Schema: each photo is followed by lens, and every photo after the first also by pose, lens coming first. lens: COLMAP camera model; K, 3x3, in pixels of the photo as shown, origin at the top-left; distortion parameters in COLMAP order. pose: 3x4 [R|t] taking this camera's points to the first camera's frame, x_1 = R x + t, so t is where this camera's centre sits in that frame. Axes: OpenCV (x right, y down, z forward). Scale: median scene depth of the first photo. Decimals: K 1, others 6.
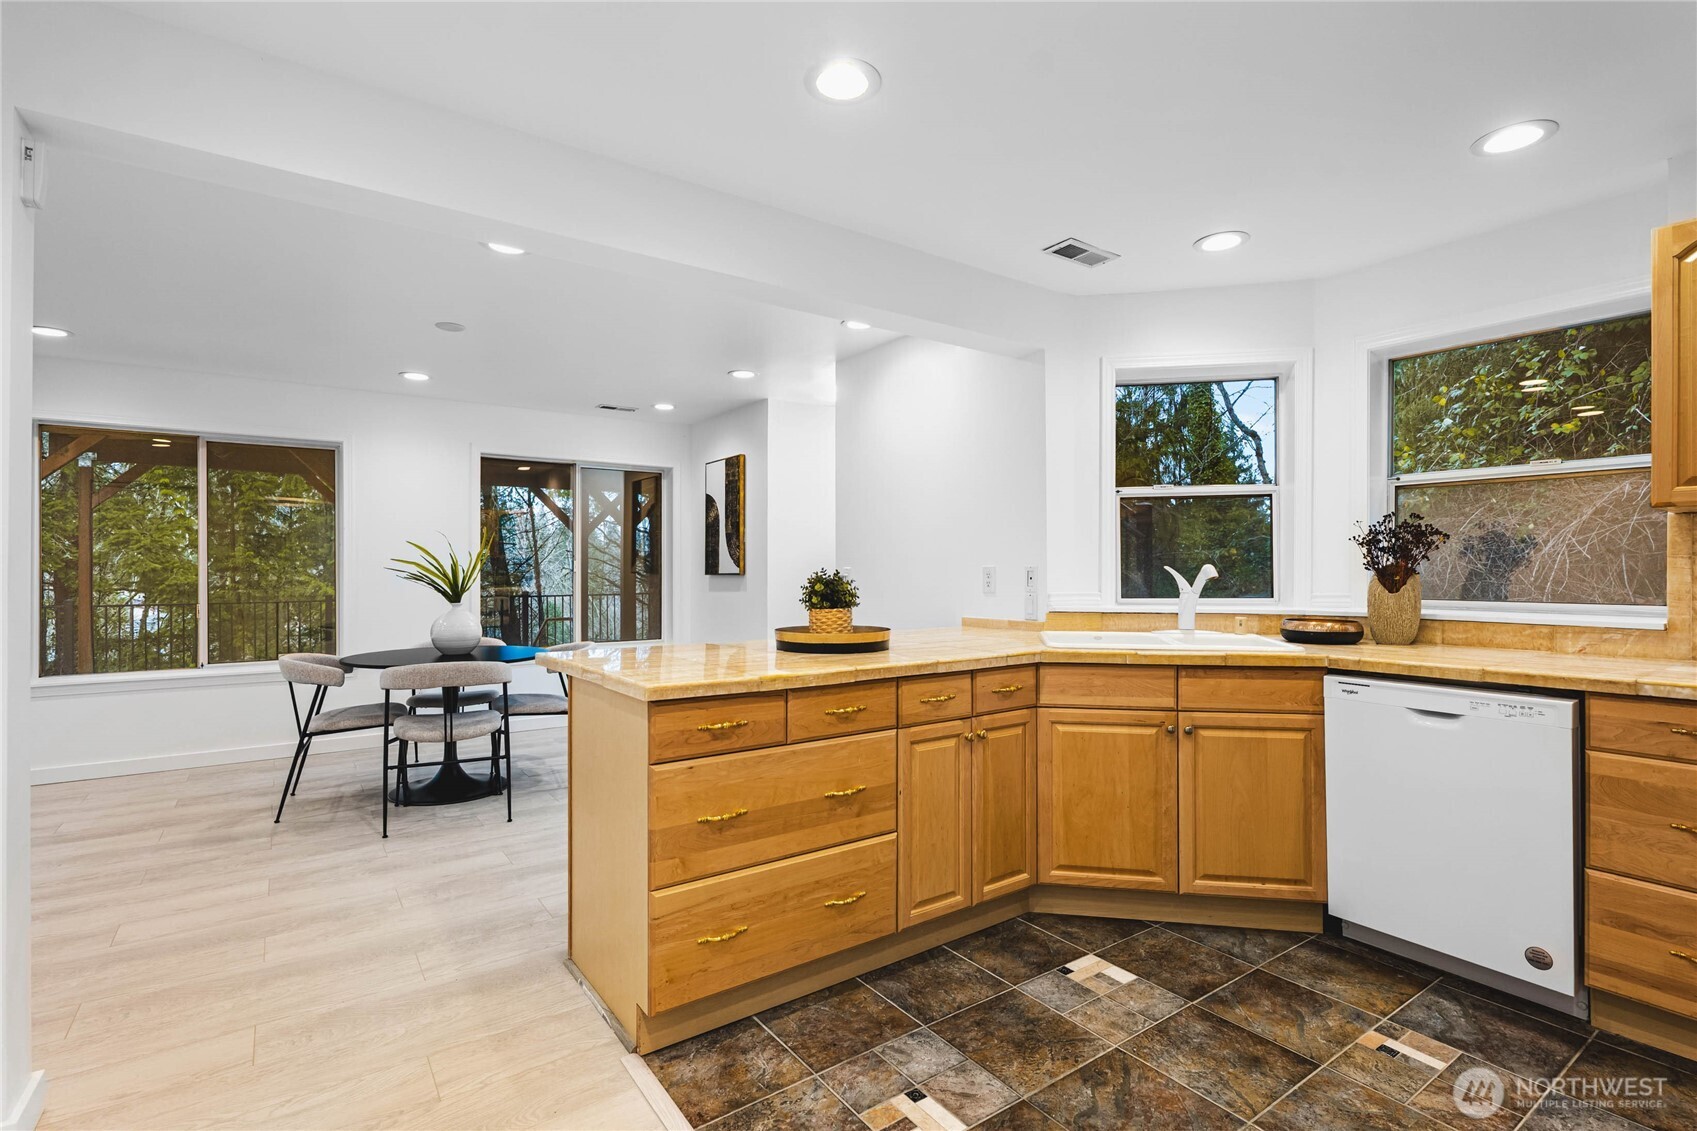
lens RADIAL K [[792.7, 0, 843.5], [0, 792.7, 570.2], [0, 0, 1]] dist [0.001390, 0.001368]
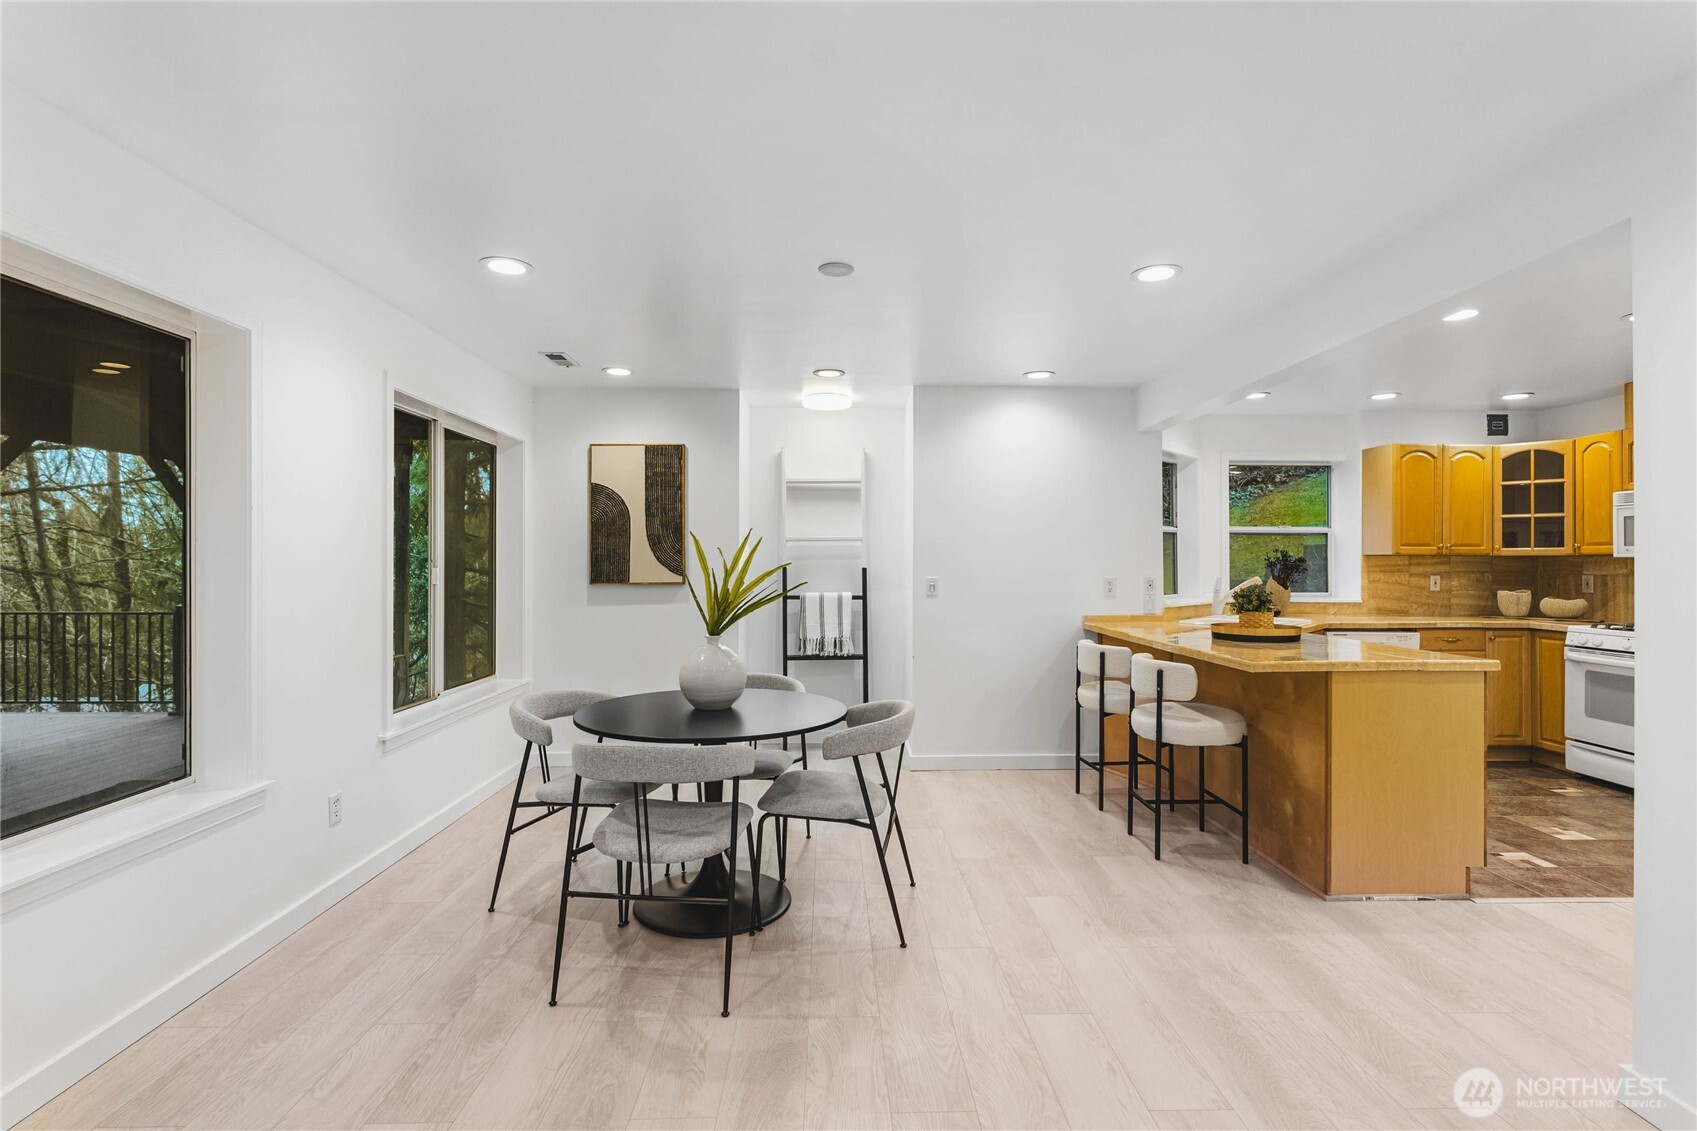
lens RADIAL K [[792.7, 0, 837.7], [0, 792.7, 565.0], [0, 0, 1]] dist [0.001390, 0.001368]
pose [[0.566735, -0.004524, 0.823888, -1.420780], [-0.000809, 0.999981, 0.006047, -0.038495], [-0.823900, -0.004094, 0.566721, 0.714266]]
